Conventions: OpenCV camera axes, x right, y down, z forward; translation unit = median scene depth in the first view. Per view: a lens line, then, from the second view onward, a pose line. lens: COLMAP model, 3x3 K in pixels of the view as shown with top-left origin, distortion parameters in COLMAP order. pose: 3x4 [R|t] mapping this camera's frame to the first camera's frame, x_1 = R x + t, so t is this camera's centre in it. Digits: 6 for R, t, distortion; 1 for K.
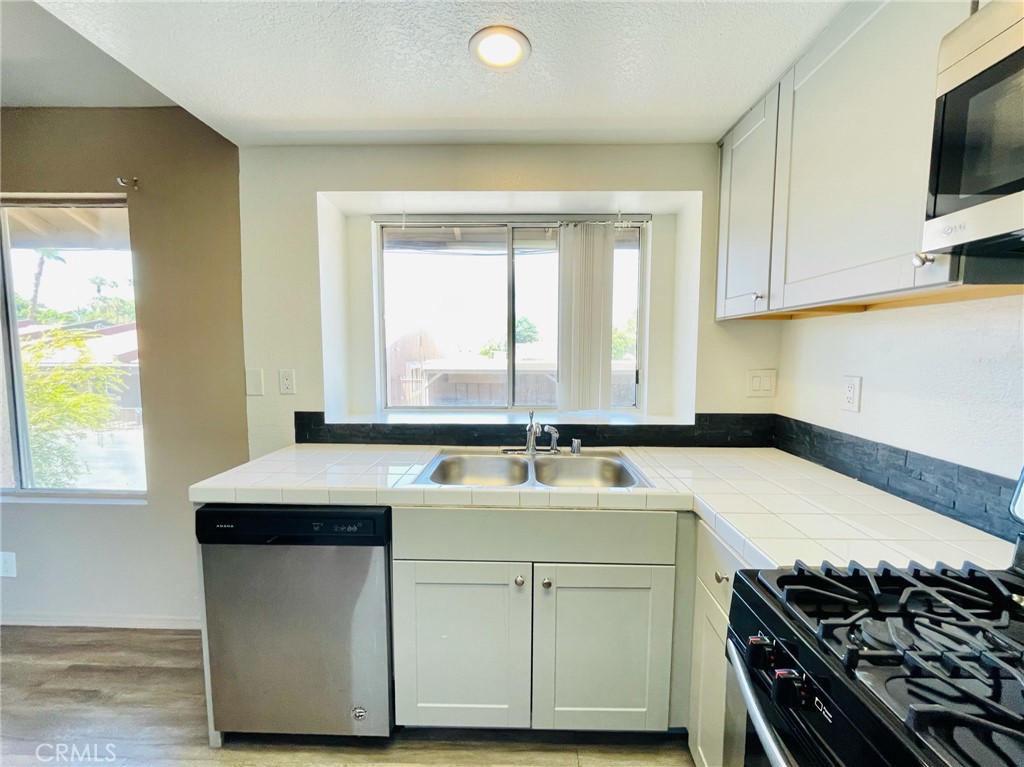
lens RADIAL K [[413.3, 0, 512.0], [0, 413.3, 383.5], [0, 0, 1]] dist [0.000693, 0.000095]
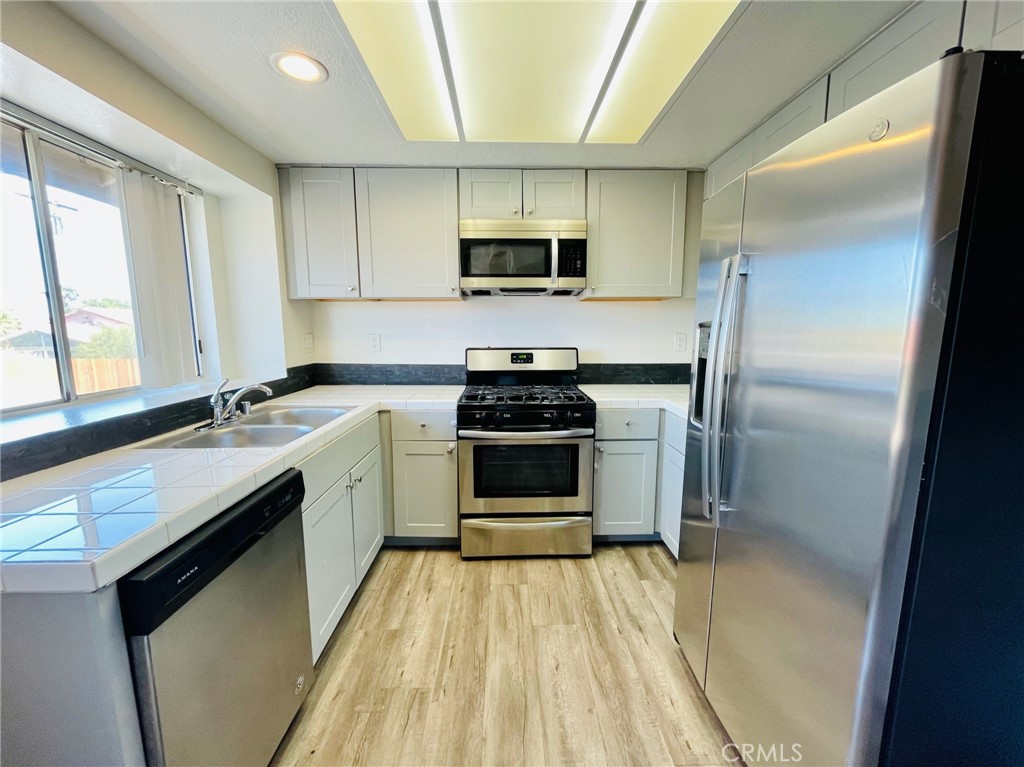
lens RADIAL K [[406.0, 0, 512.0], [0, 406.0, 383.5], [0, 0, 1]] dist [-0.000009, 0.000030]
pose [[-0.031005, -0.140888, 0.989540, -0.909786], [0.083862, 0.986158, 0.143034, -0.006365], [-0.995995, 0.087420, -0.018761, 0.320141]]
